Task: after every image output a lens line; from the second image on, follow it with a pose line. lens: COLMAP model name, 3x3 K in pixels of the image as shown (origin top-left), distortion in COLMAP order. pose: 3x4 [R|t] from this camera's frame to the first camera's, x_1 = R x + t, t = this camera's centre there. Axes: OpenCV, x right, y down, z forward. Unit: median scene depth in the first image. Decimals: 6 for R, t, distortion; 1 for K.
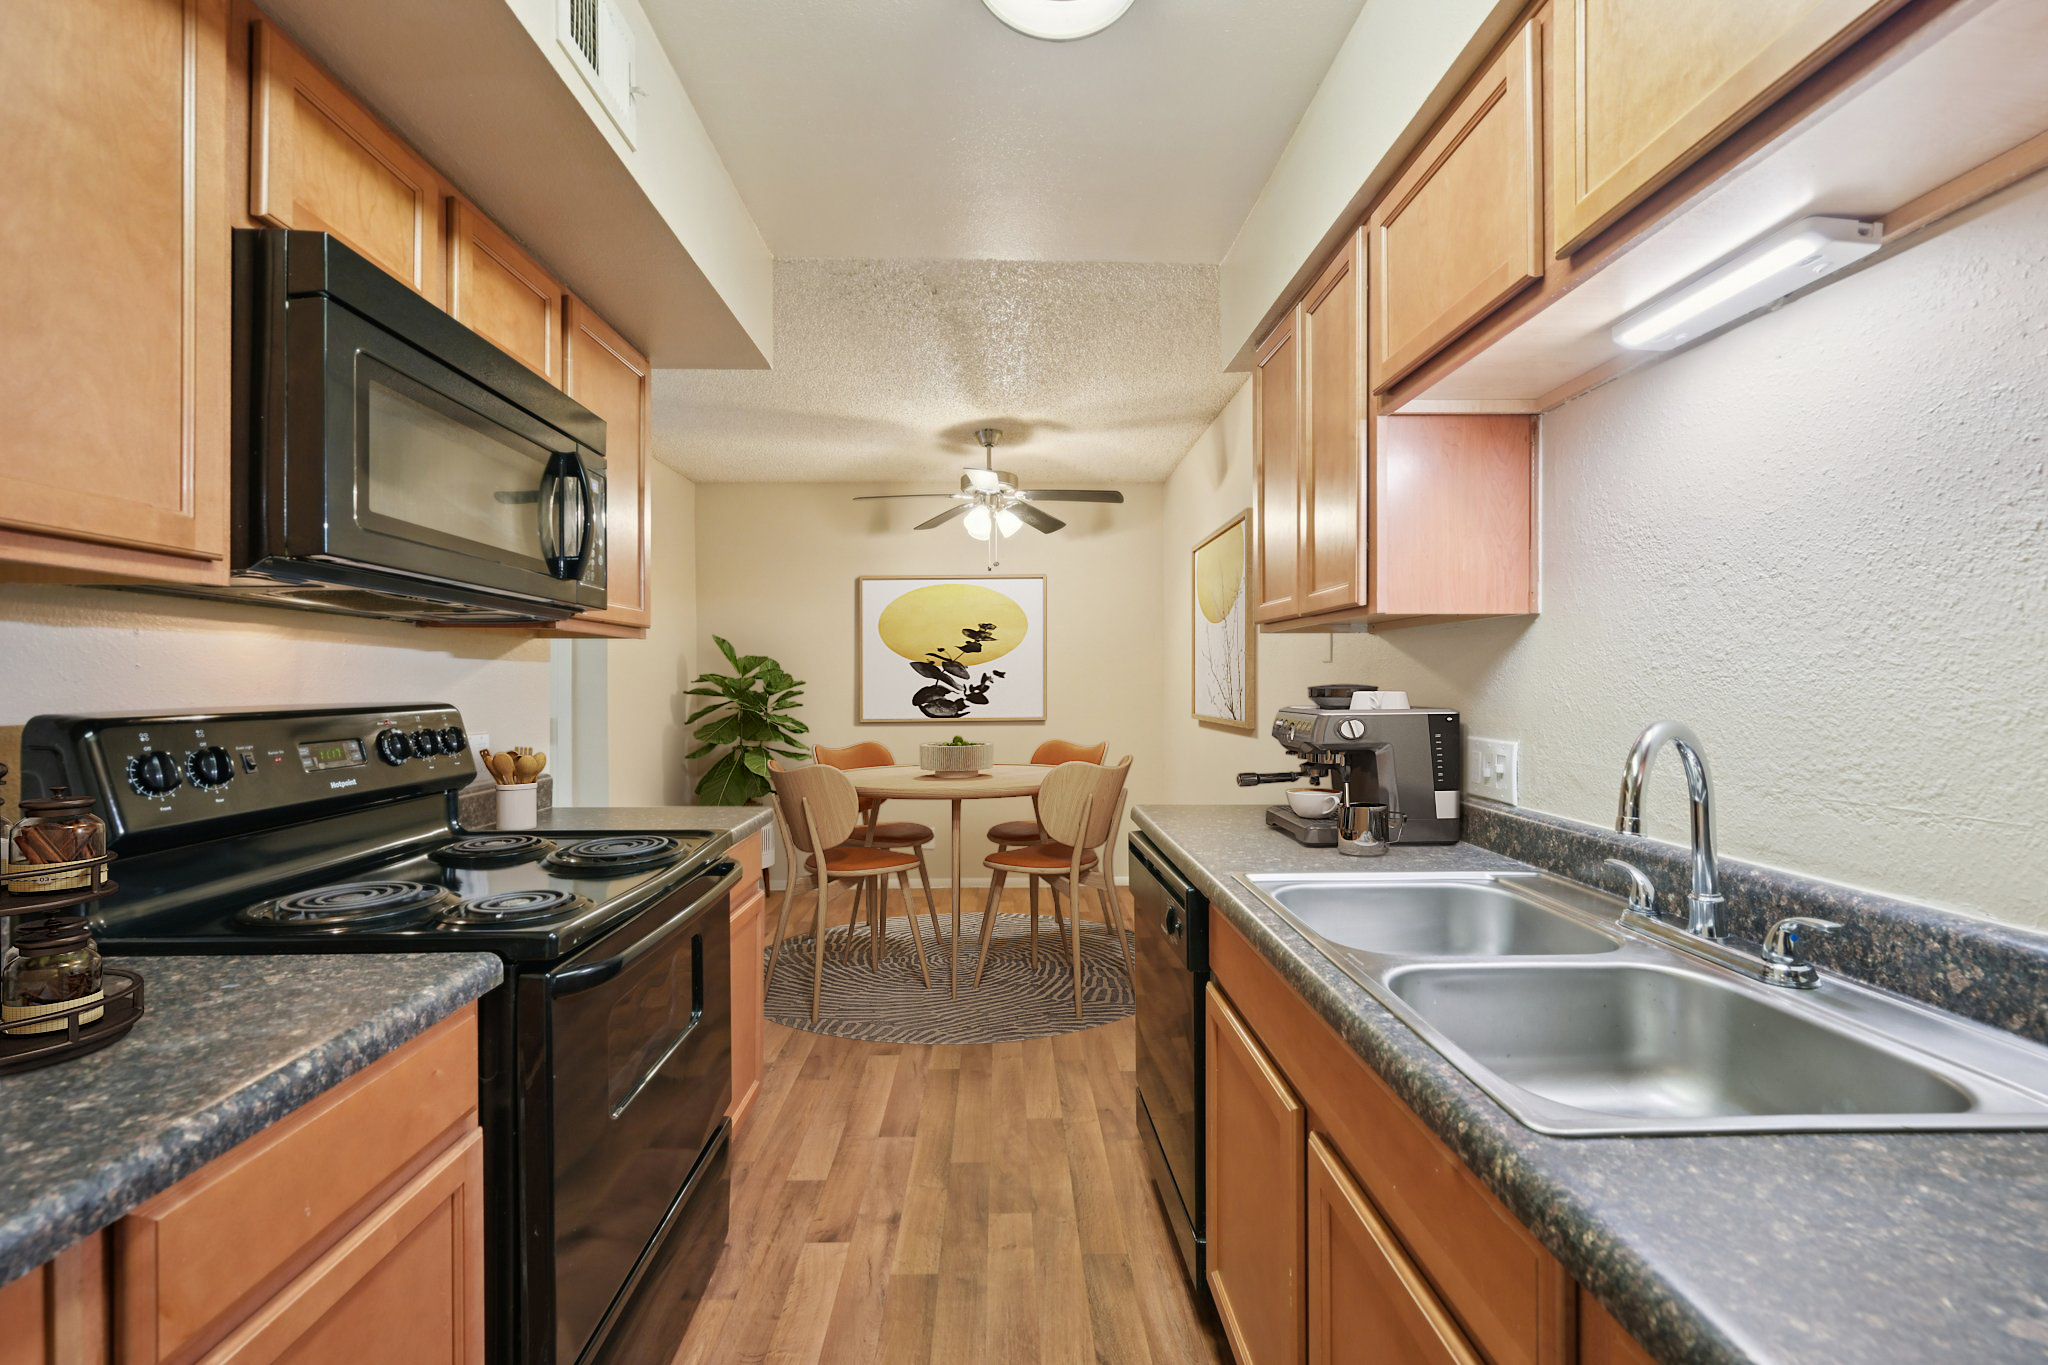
lens RADIAL K [[827.9, 0, 1024.0], [0, 827.9, 682.5], [0, 0, 1]] dist [0.000293, 0.000088]
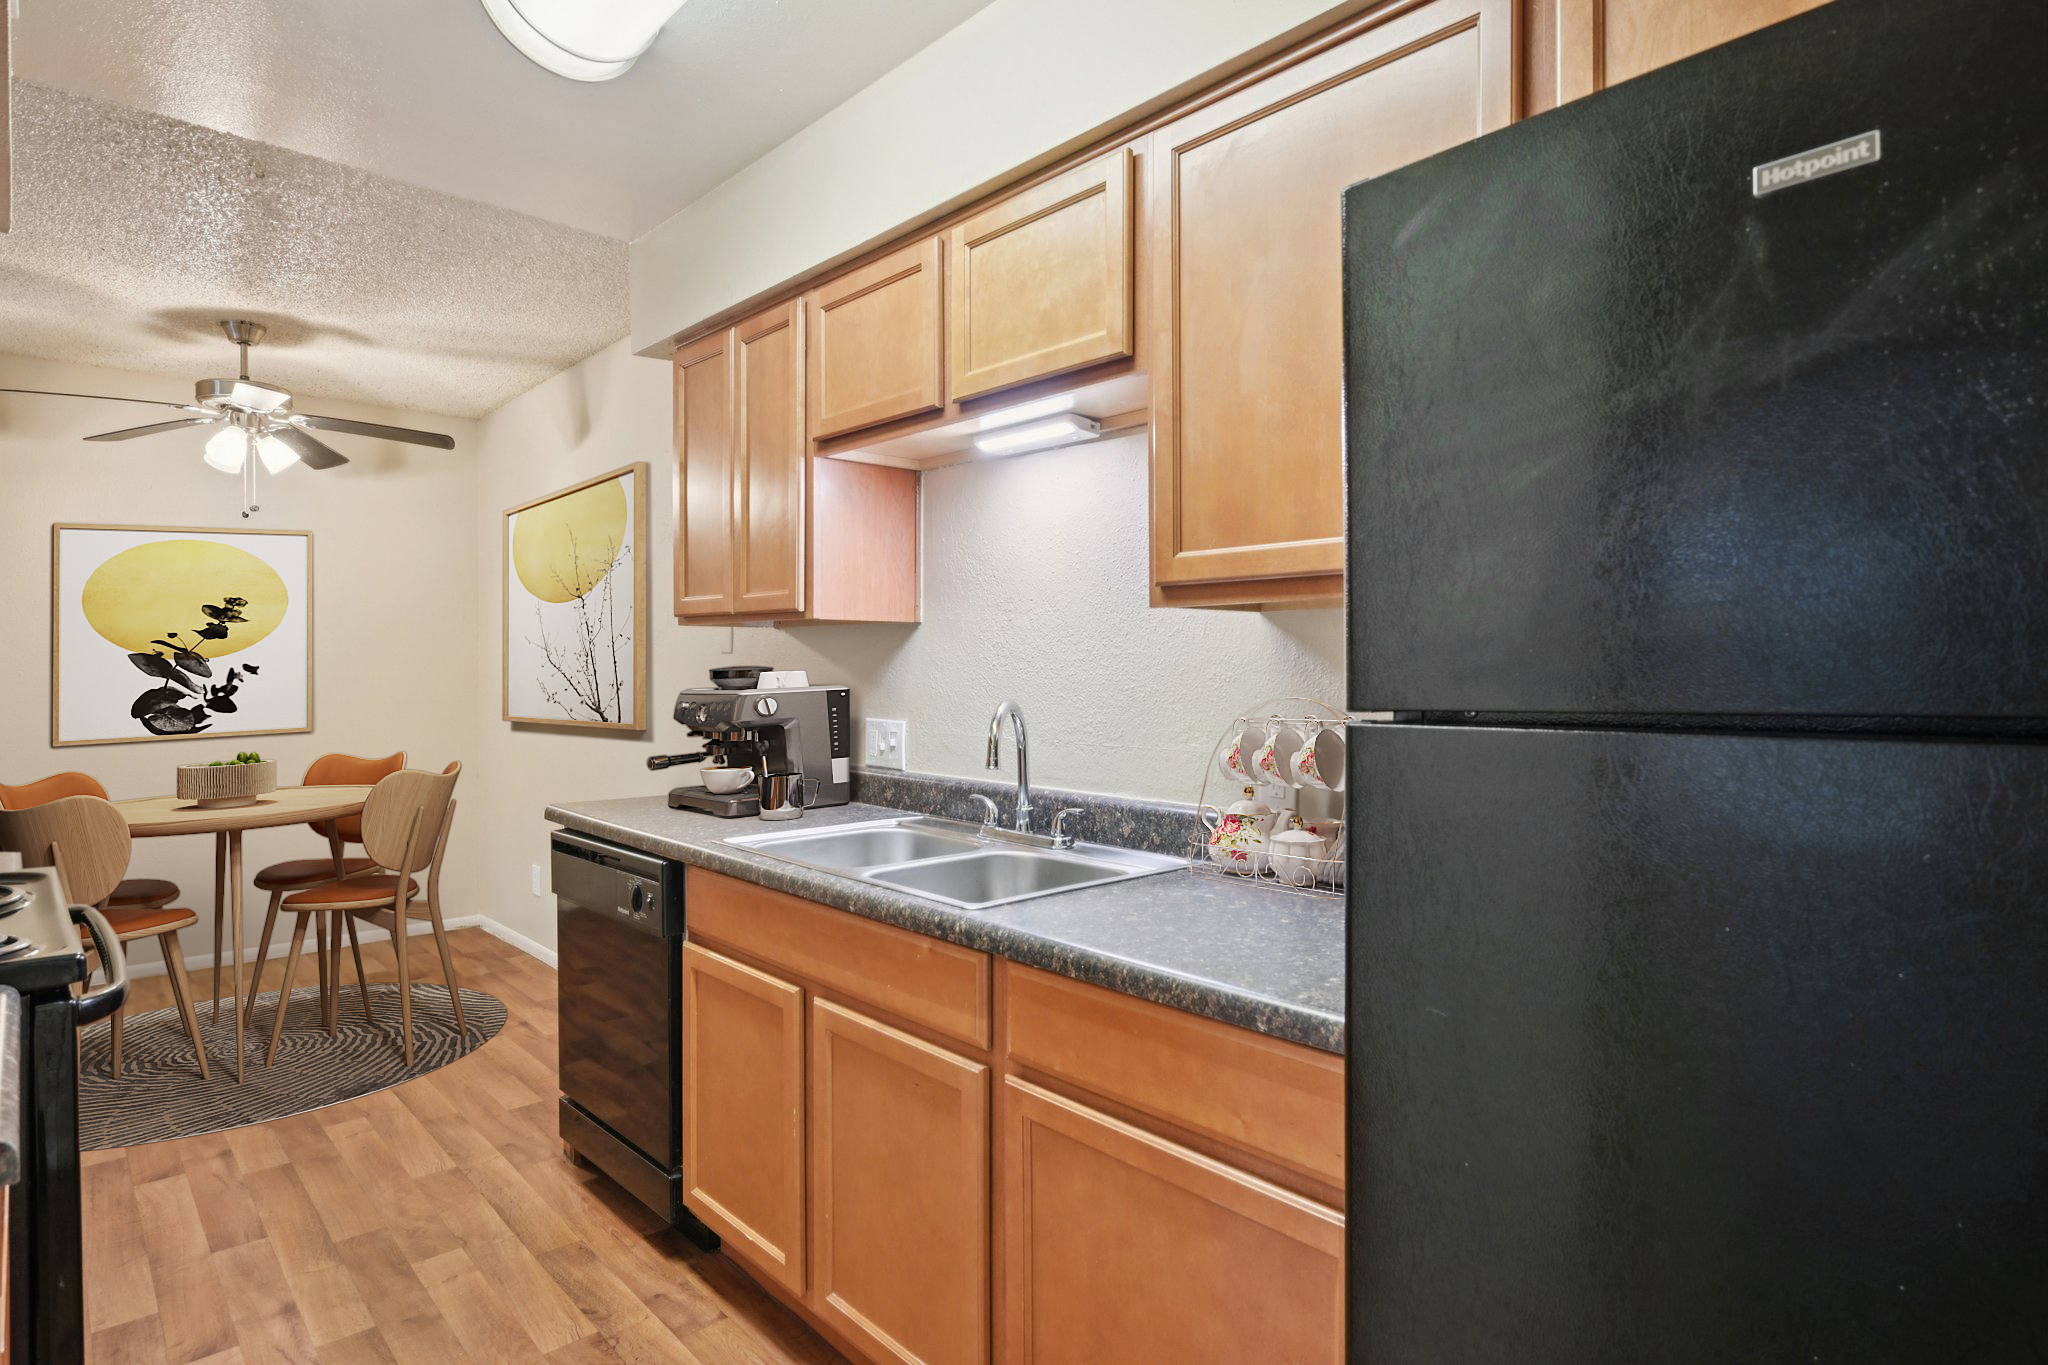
lens RADIAL K [[1072.9, 0, 1024.0], [0, 1072.9, 682.5], [0, 0, 1]] dist [0.000295, 0.000001]
pose [[0.752491, -0.009094, 0.658540, -0.376918], [-0.000328, 0.999899, 0.014183, -0.011853], [-0.658603, -0.010889, 0.752412, -0.390009]]
